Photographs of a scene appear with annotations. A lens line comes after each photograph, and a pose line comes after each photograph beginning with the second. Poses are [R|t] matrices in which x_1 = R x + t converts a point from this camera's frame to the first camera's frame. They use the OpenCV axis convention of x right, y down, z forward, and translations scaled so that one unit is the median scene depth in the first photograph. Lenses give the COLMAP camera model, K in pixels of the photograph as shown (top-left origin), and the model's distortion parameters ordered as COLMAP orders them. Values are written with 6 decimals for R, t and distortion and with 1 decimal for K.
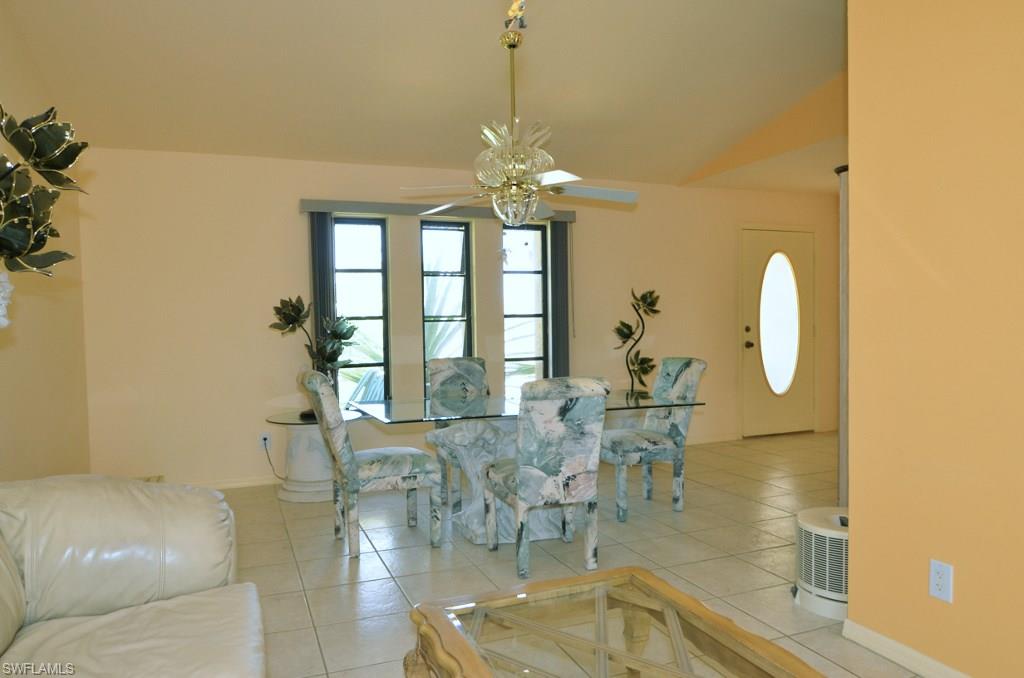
lens RADIAL K [[715.1, 0, 512.0], [0, 715.1, 339.0], [0, 0, 1]] dist [0.002492, 0.000113]
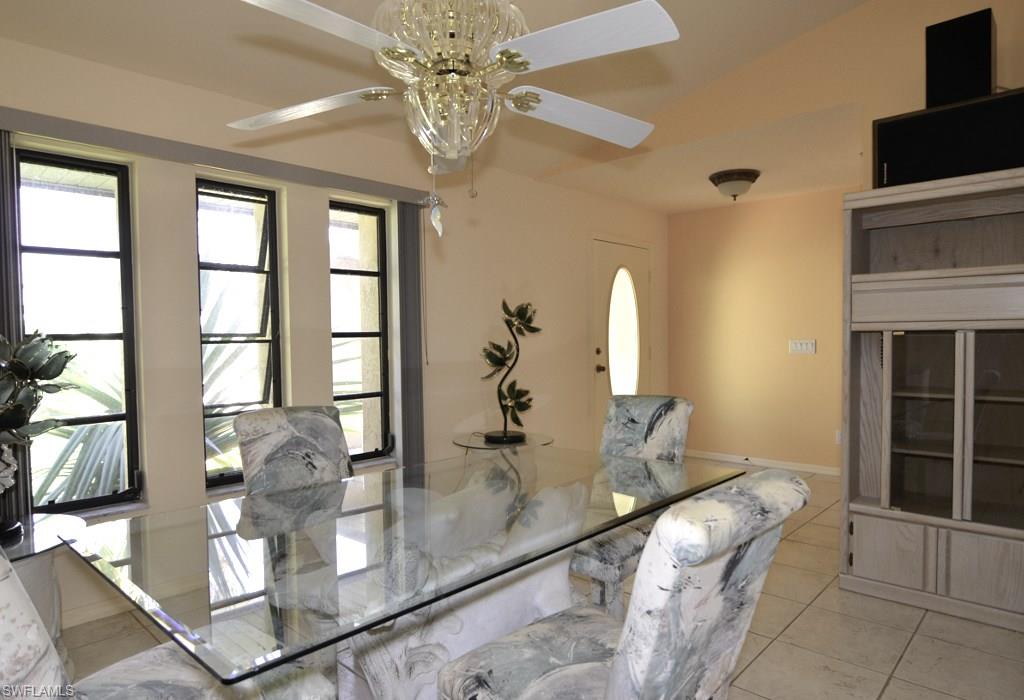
lens RADIAL K [[594.1, 0, 512.0], [0, 594.1, 350.0], [0, 0, 1]] dist [-0.023831, 0.000462]
pose [[0.899096, -0.005336, 0.437720, -0.103798], [0.009973, 0.999916, -0.008295, -0.011404], [-0.437638, 0.011823, 0.899073, 0.426690]]
